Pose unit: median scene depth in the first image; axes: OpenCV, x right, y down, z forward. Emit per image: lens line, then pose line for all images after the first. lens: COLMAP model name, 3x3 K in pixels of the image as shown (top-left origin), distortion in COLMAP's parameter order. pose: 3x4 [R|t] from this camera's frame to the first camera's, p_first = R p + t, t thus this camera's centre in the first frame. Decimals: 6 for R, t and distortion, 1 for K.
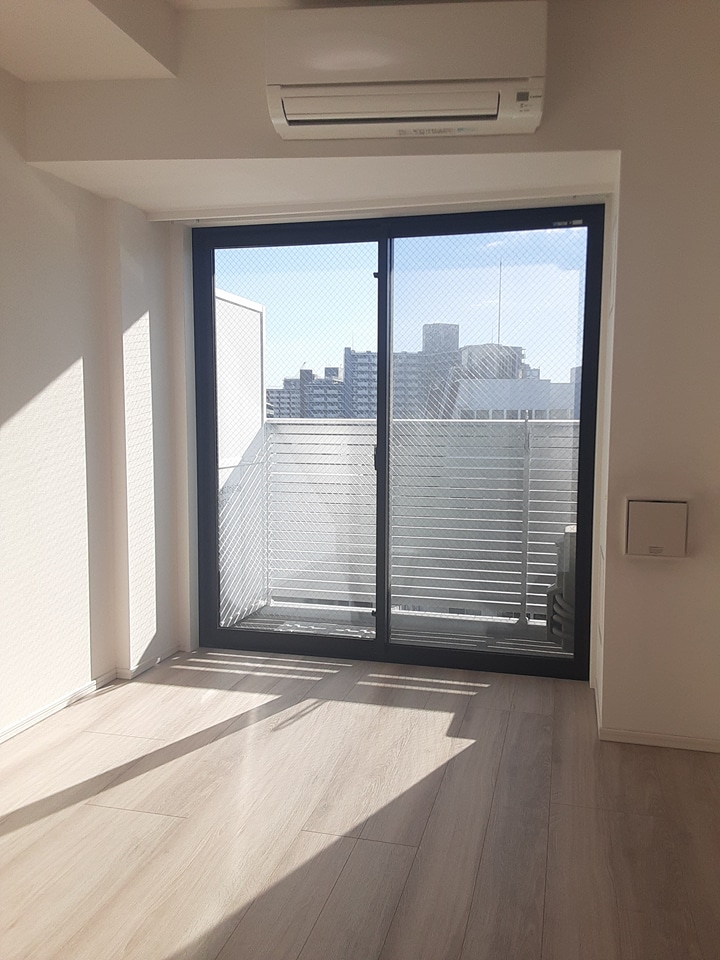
lens RADIAL K [[767.8, 0, 373.0], [0, 767.8, 485.4], [0, 0, 1]] dist [0.113899, -0.152627]
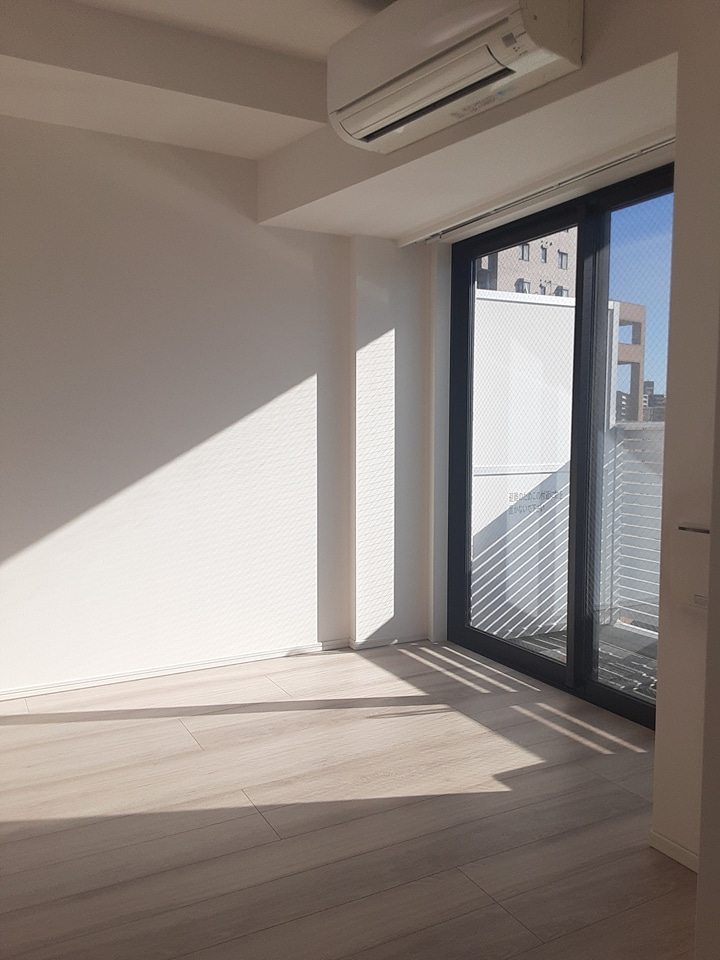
lens RADIAL K [[767.8, 0, 373.0], [0, 767.8, 485.4], [0, 0, 1]] dist [0.113899, -0.152627]
pose [[0.678070, 0.048644, -0.733386, 0.535363], [-0.058174, 0.998229, 0.012425, -0.010029], [0.732692, 0.034239, 0.679699, 0.236235]]
